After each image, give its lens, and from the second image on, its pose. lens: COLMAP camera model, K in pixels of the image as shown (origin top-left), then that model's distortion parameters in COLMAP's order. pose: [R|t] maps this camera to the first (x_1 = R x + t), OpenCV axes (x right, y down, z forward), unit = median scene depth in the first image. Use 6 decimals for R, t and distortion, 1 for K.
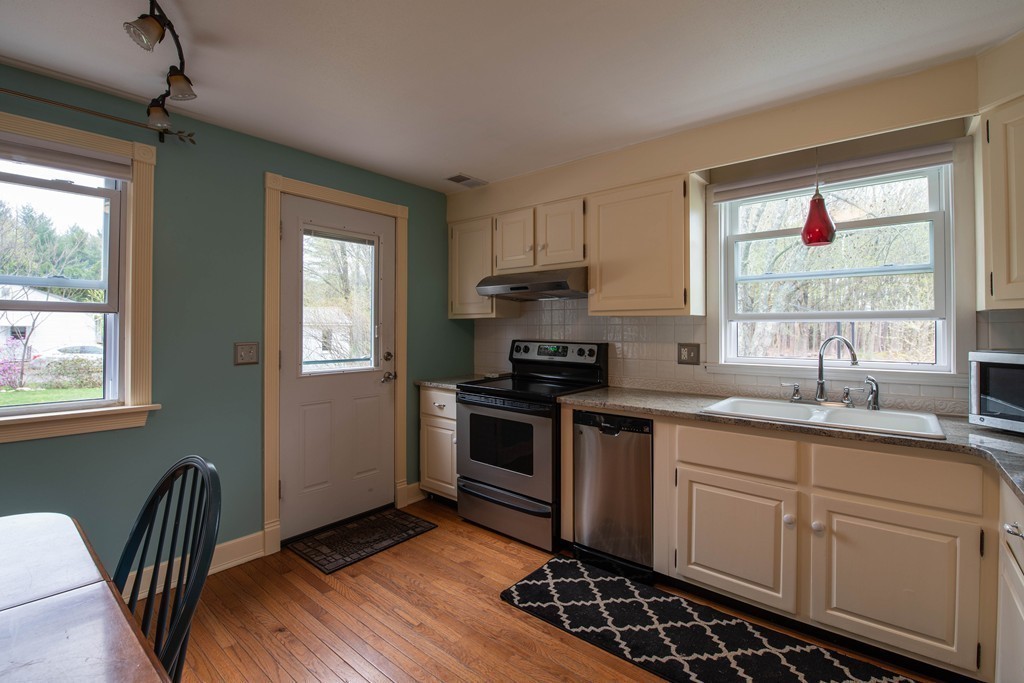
lens RADIAL K [[463.9, 0, 508.6], [0, 463.9, 324.6], [0, 0, 1]] dist [0.001855, -0.012848]
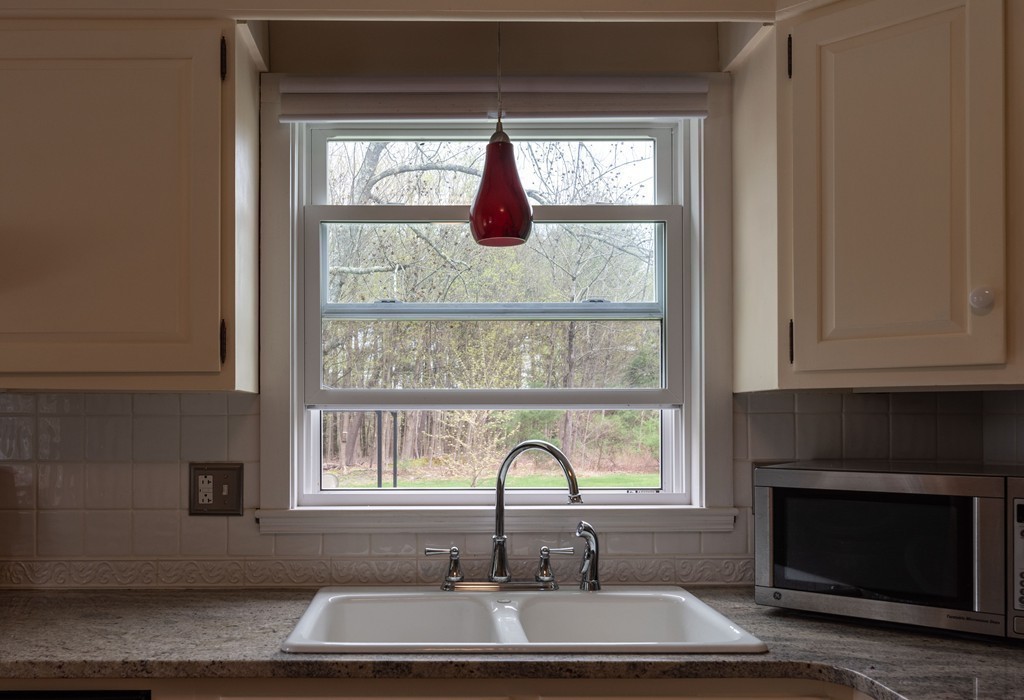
lens RADIAL K [[914.0, 0, 432.8], [0, 914.0, 407.7], [0, 0, 1]] dist [0.008612, -0.001892]
pose [[0.766401, 0.007920, 0.642314, 0.032726], [-0.003063, 0.999958, -0.008675, -0.000613], [-0.642355, 0.004681, 0.766393, 0.337593]]
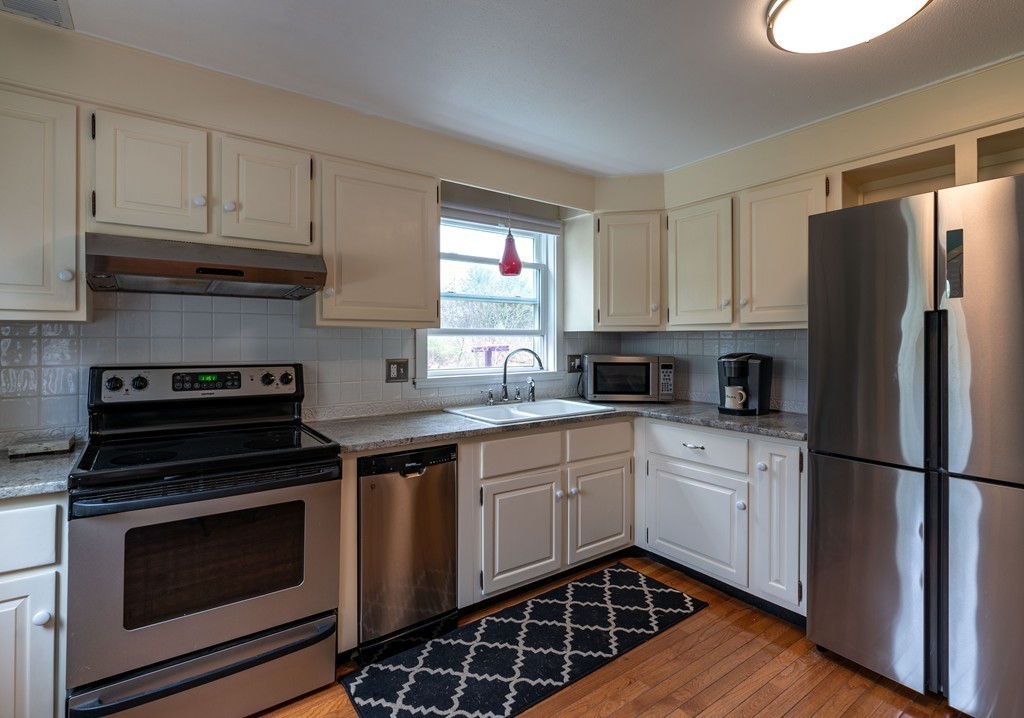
lens RADIAL K [[480.8, 0, 509.7], [0, 480.8, 340.0], [0, 0, 1]] dist [-0.002169, -0.000258]
pose [[0.250786, 0.002104, 0.968040, -0.567915], [-0.006428, 0.999979, -0.000508, 0.002209], [-0.968021, -0.006095, 0.250794, 0.660246]]
